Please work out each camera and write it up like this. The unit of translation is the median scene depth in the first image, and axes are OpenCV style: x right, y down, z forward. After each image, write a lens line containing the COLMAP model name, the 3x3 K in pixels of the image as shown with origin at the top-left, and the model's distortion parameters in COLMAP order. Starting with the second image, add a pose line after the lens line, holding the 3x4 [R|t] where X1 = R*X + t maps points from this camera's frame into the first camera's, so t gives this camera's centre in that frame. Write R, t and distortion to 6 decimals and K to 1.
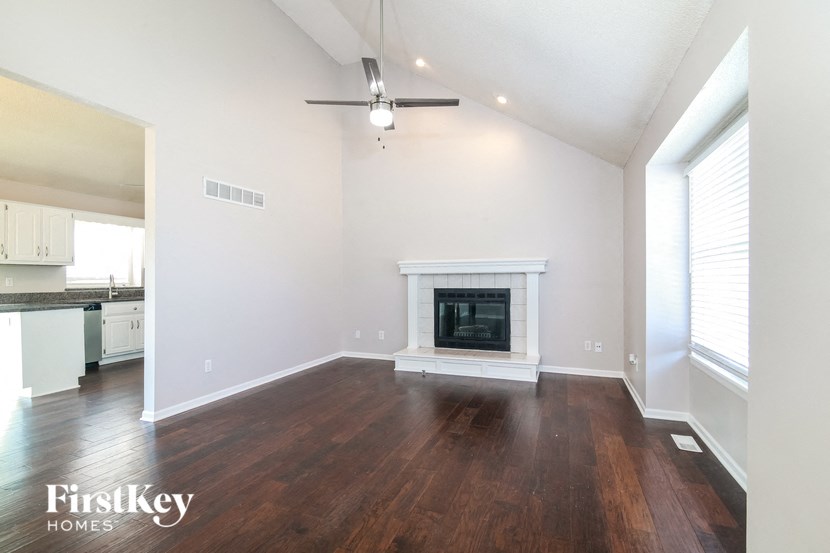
lens RADIAL K [[390.0, 0, 414.5], [0, 390.0, 277.7], [0, 0, 1]] dist [0.000662, 0.000196]
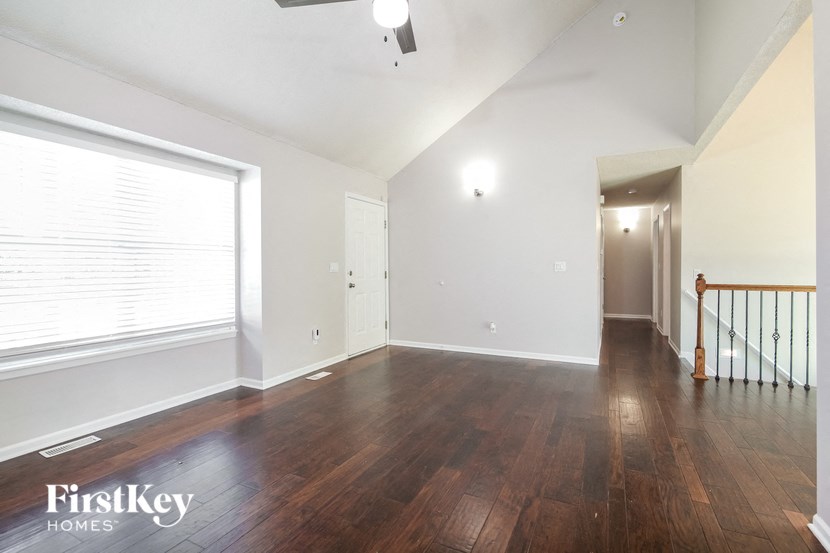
lens RADIAL K [[390.0, 0, 414.5], [0, 390.0, 277.7], [0, 0, 1]] dist [0.000662, 0.000196]
pose [[-0.995588, 0.005320, 0.093682, -0.116845], [0.007118, 0.999797, 0.018870, 0.007709], [-0.093562, 0.019453, -0.995423, 1.063119]]
